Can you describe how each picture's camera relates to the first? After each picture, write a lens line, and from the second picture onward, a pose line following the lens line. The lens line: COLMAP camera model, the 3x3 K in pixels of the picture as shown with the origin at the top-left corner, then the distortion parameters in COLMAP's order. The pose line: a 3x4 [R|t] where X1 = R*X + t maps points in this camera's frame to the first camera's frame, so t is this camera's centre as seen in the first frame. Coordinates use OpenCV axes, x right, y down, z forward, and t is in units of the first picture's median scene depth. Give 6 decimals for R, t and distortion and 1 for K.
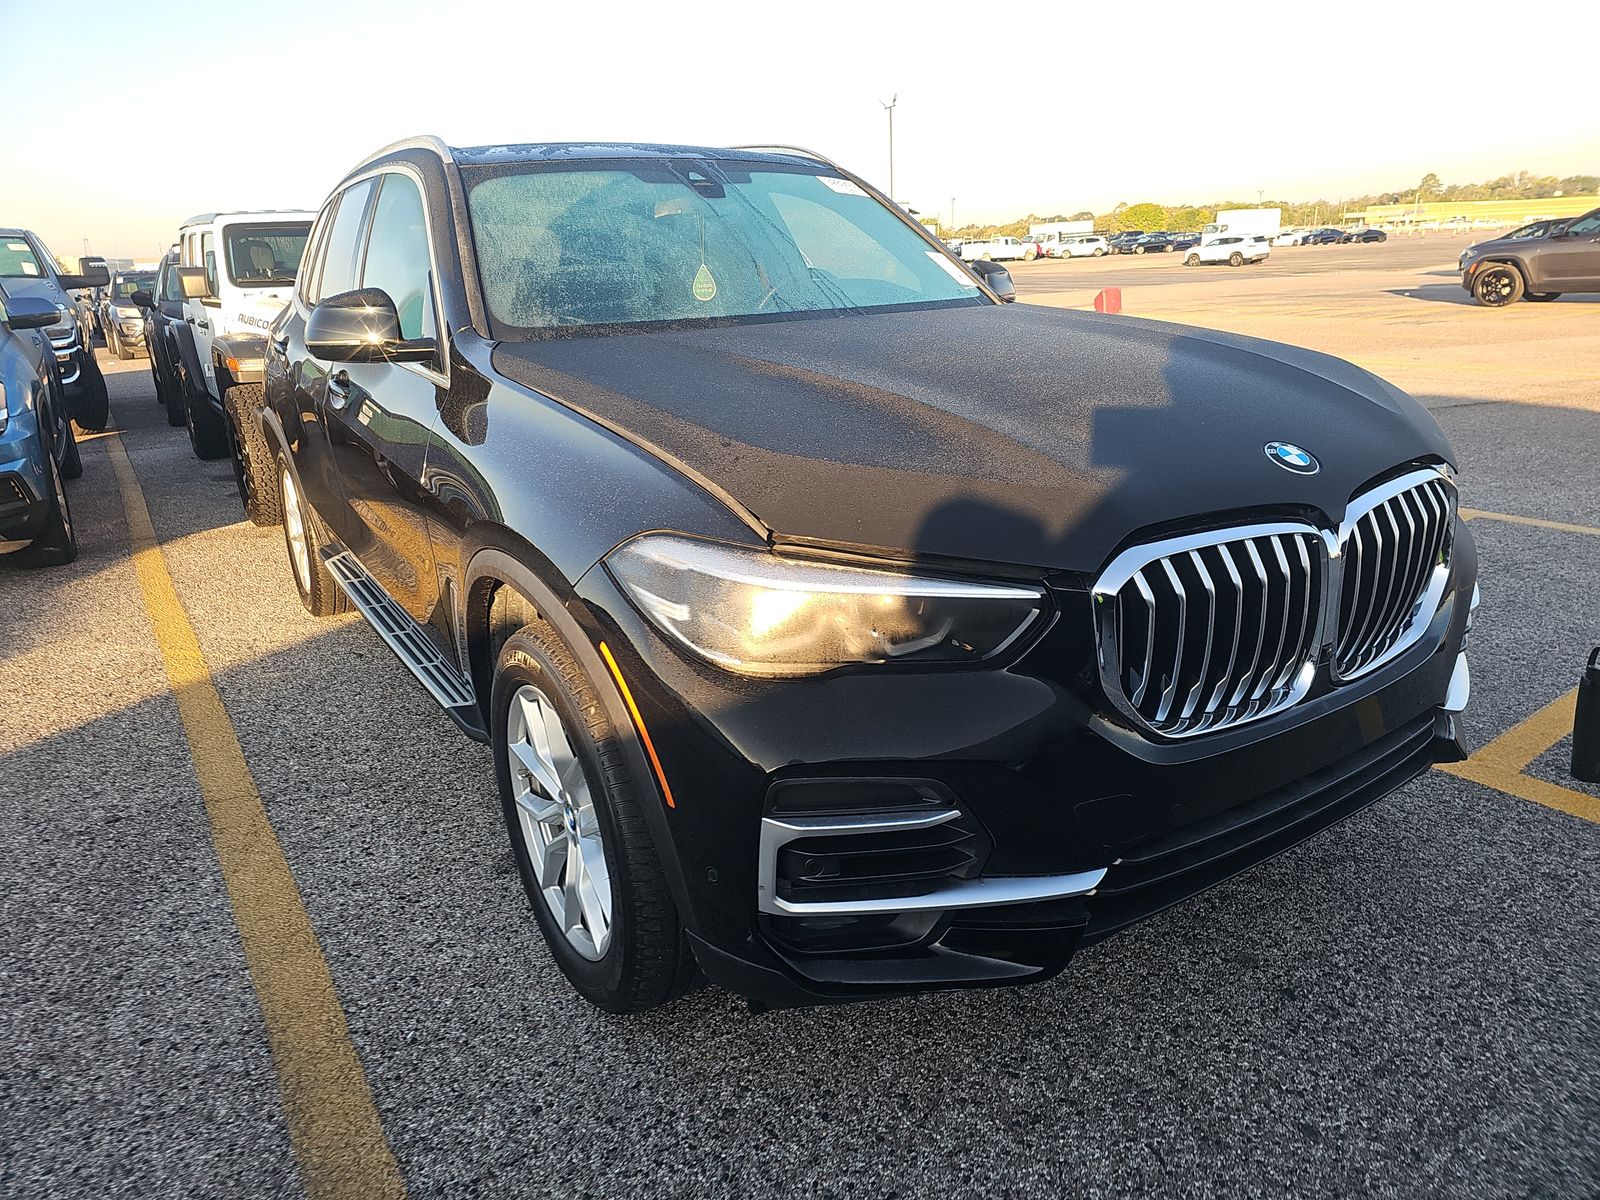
lens RADIAL K [[1049.1, 0, 800.7], [0, 1049.1, 605.1], [0, 0, 1]] dist [0.026453, -0.028589]
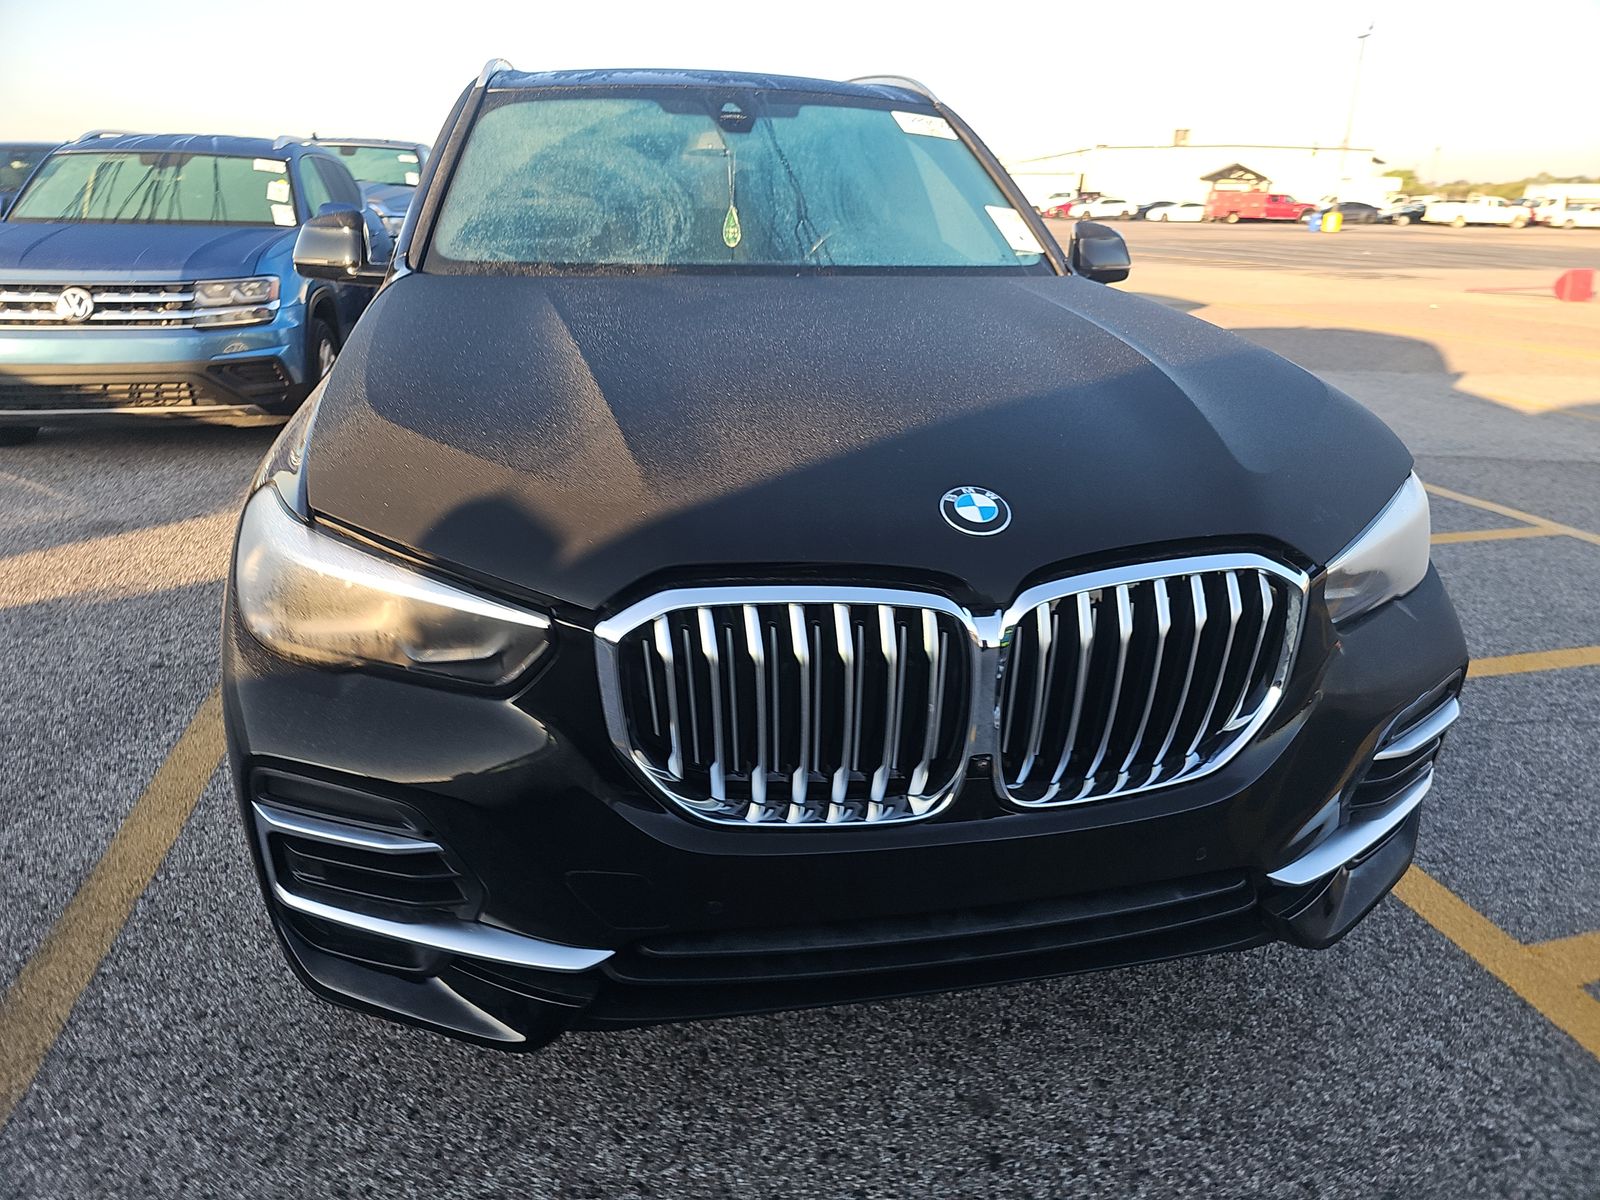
lens RADIAL K [[1049.1, 0, 773.9], [0, 1049.1, 636.2], [0, 0, 1]] dist [0.026453, -0.028589]
pose [[0.927708, 0.189416, -0.321682, 0.466531], [-0.164068, 0.980906, 0.104426, -0.082908], [0.335320, -0.044099, 0.941072, 0.183752]]
